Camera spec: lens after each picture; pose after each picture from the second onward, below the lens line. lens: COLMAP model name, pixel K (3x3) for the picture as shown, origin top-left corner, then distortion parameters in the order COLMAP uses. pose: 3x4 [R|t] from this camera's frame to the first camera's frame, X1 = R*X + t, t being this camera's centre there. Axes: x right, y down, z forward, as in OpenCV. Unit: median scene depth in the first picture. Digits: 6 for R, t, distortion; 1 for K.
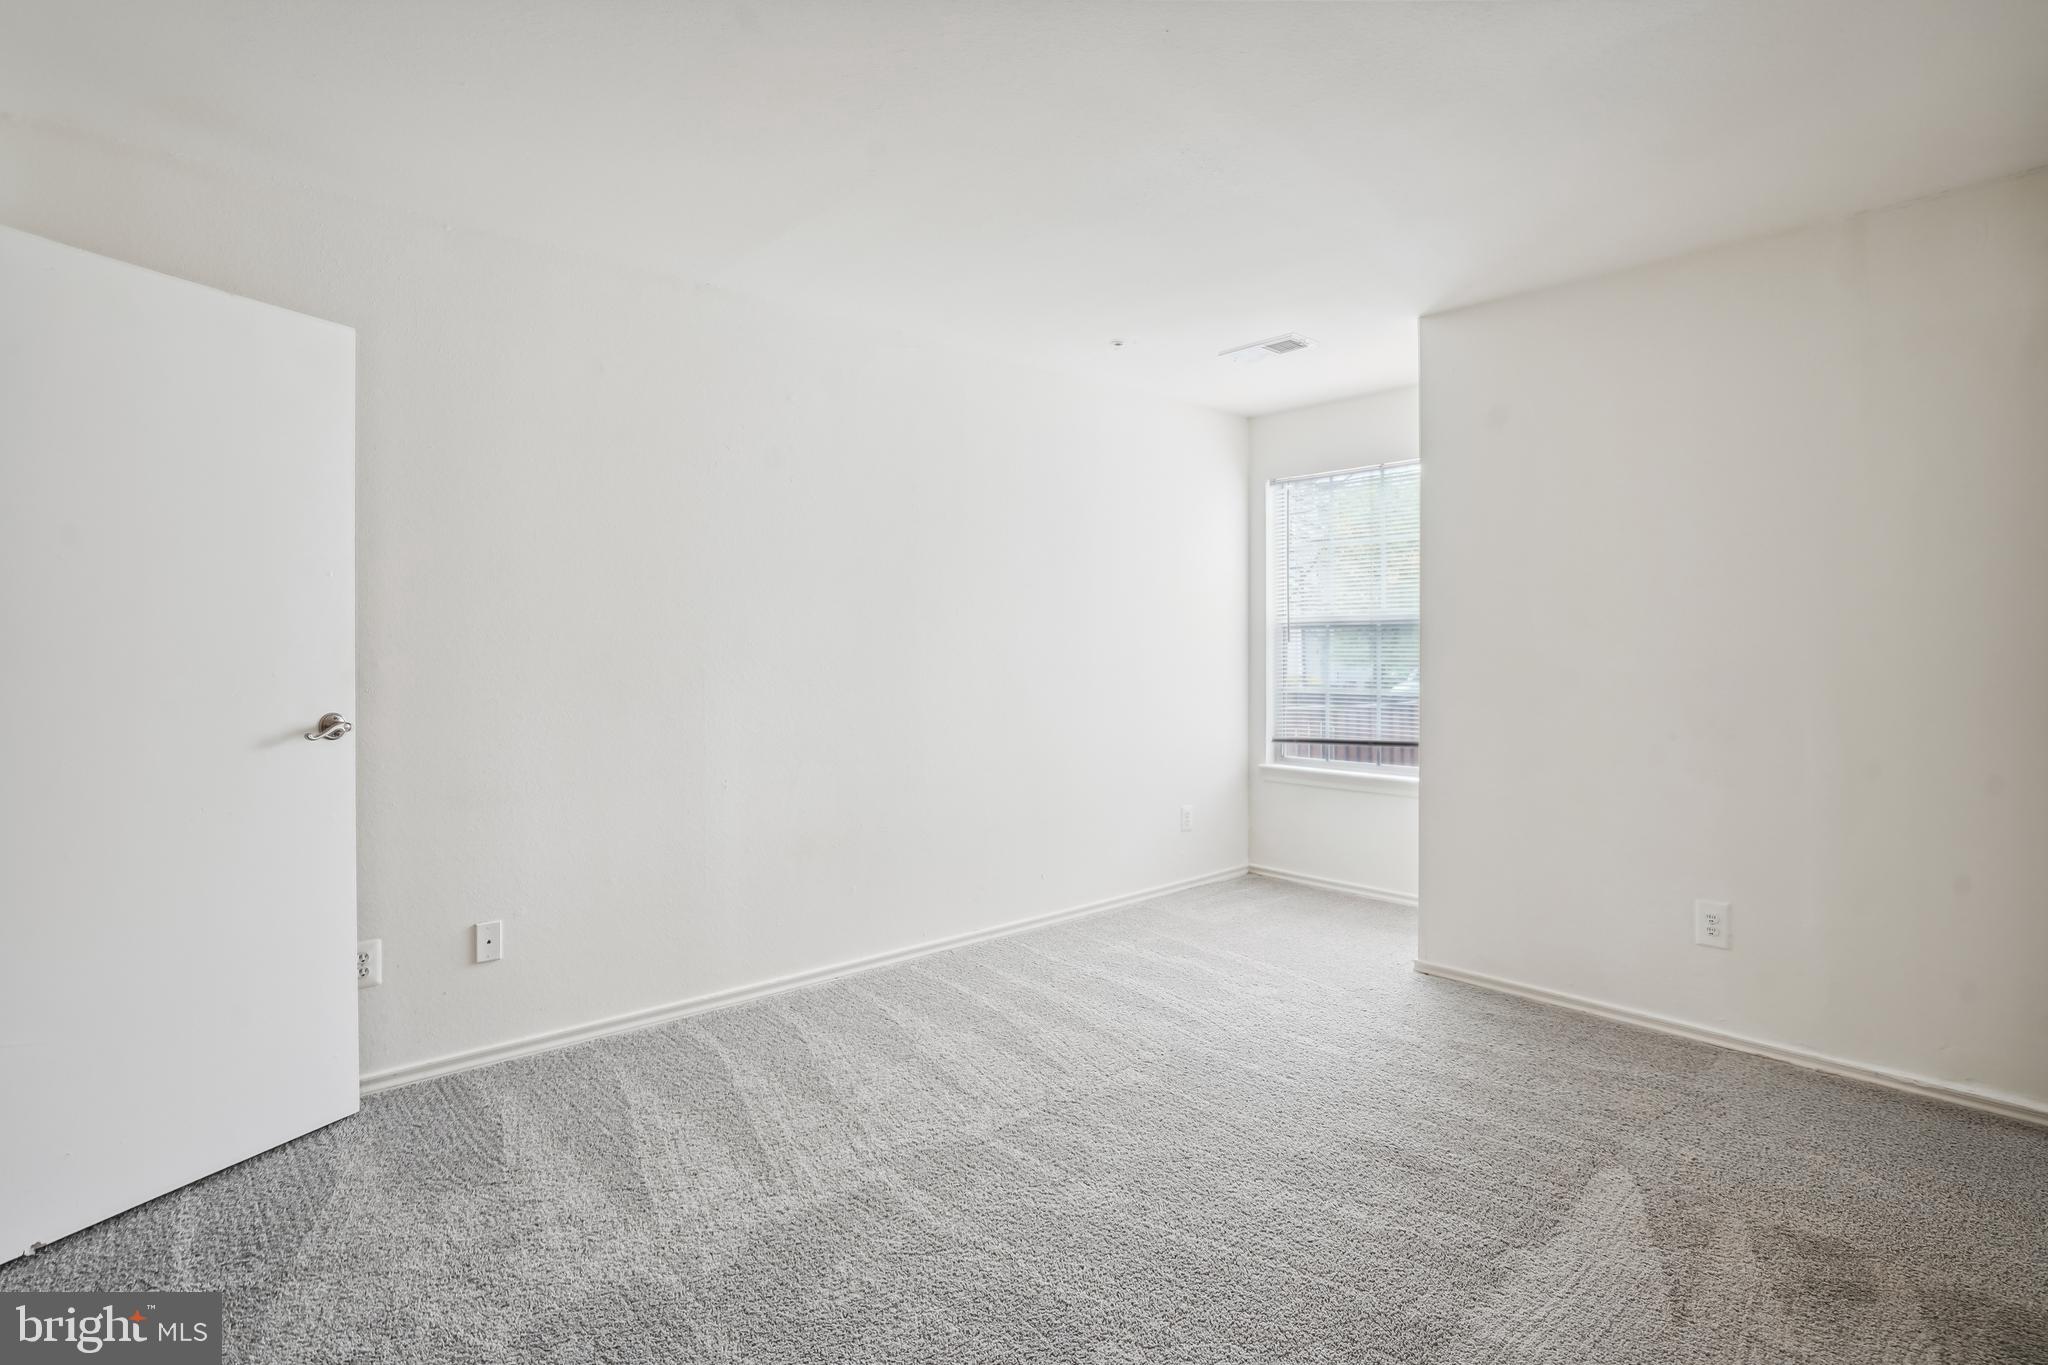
lens RADIAL K [[1015.8, 0, 999.1], [0, 1015.8, 678.4], [0, 0, 1]] dist [-0.002174, 0.000531]
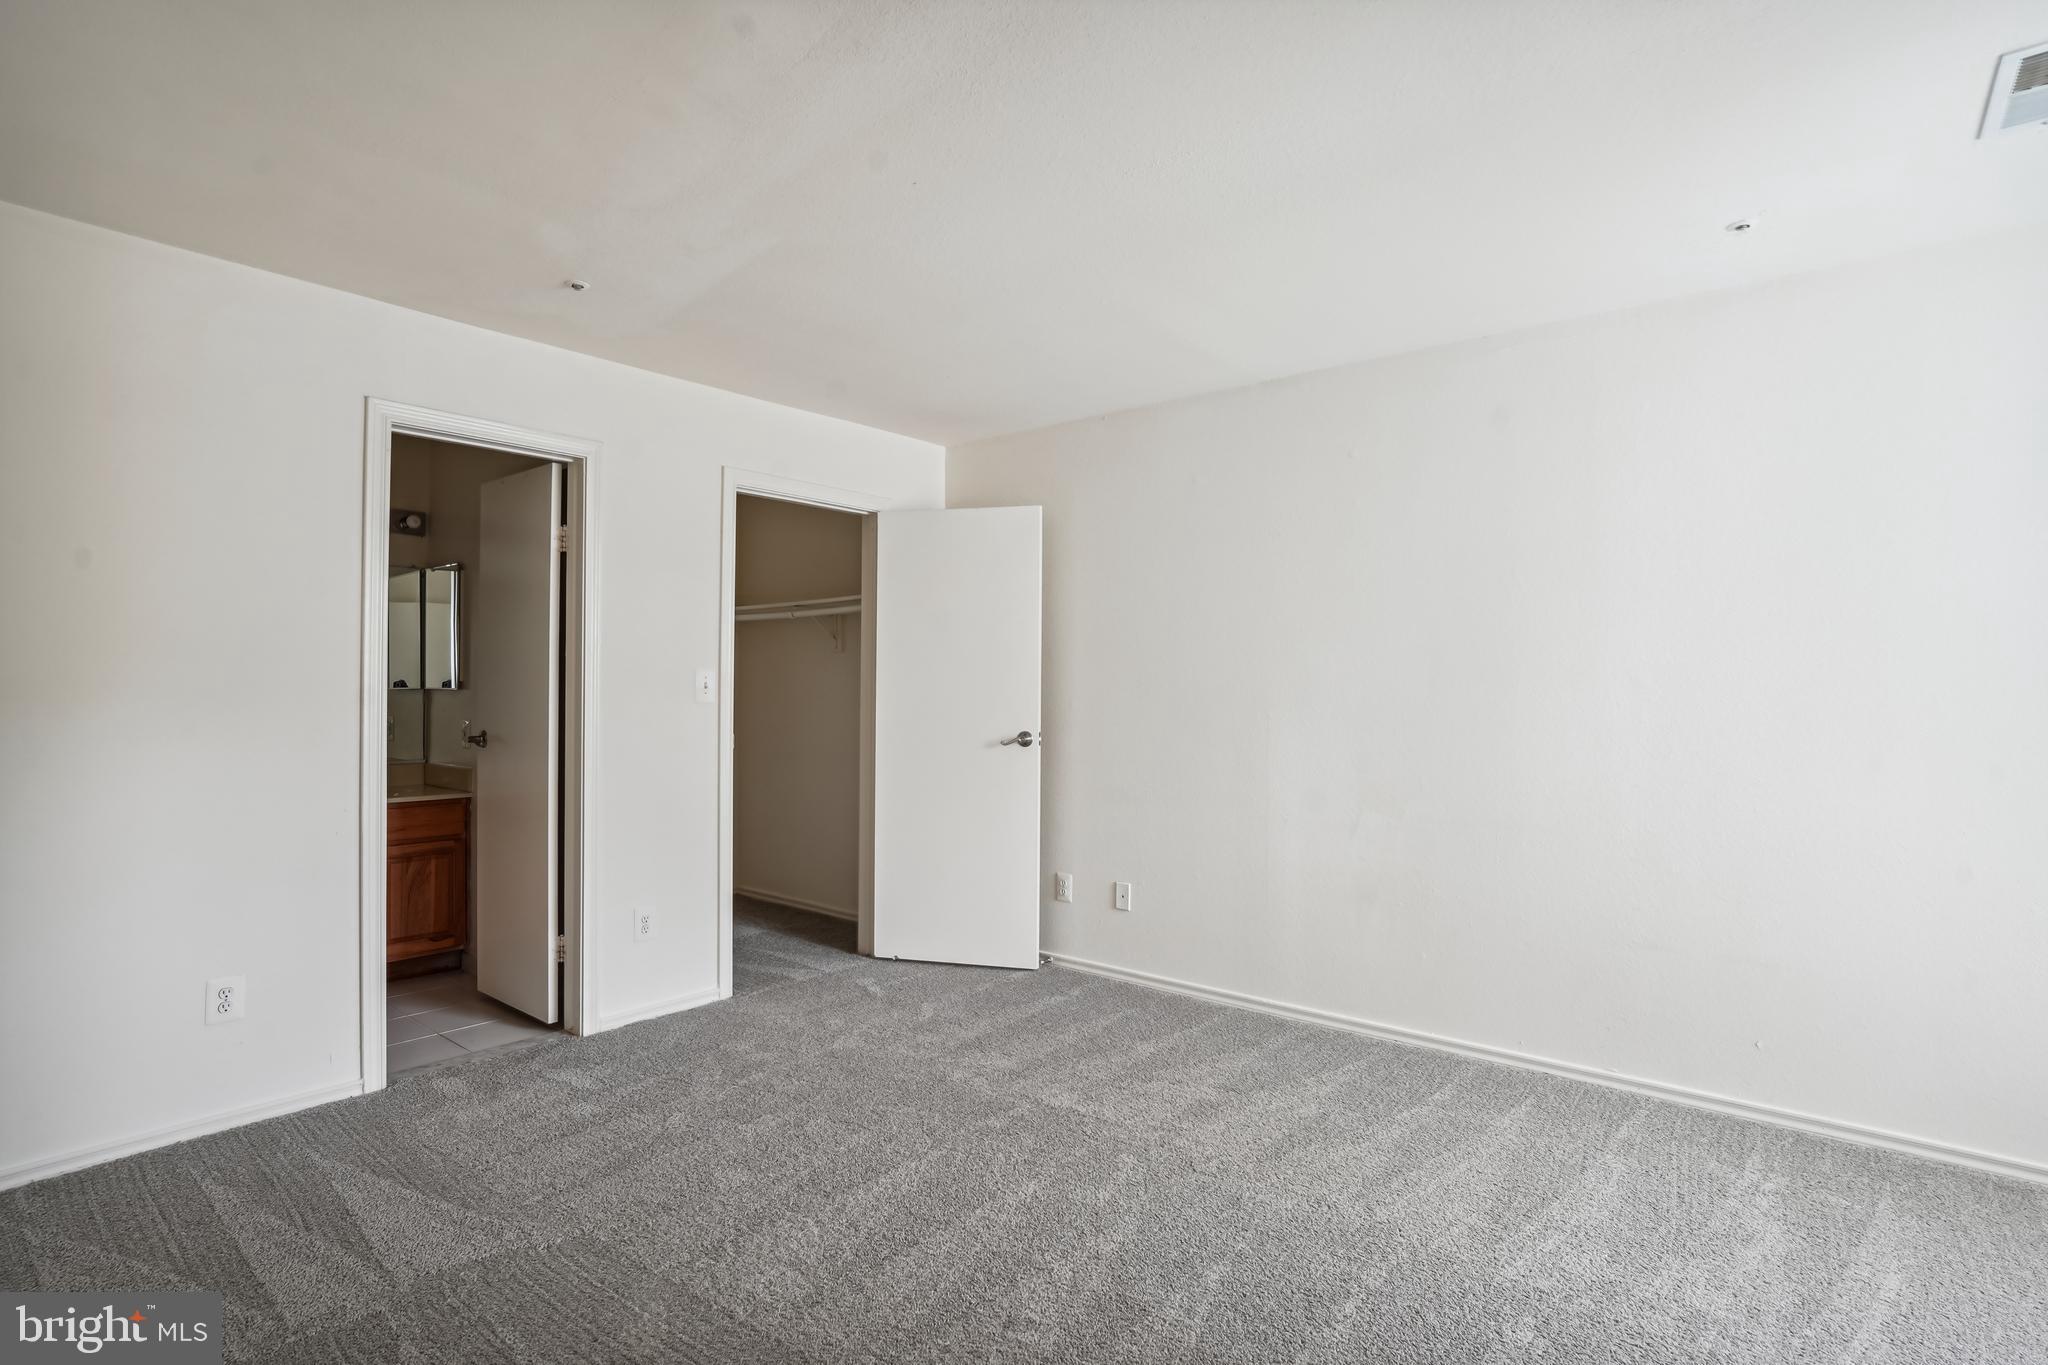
lens RADIAL K [[1015.8, 0, 999.1], [0, 1015.8, 678.4], [0, 0, 1]] dist [-0.002174, 0.000531]
pose [[0.157163, -0.005593, -0.987557, 0.915073], [-0.029861, 0.999500, -0.010412, -0.031992], [0.987121, 0.031126, 0.156917, 0.593184]]
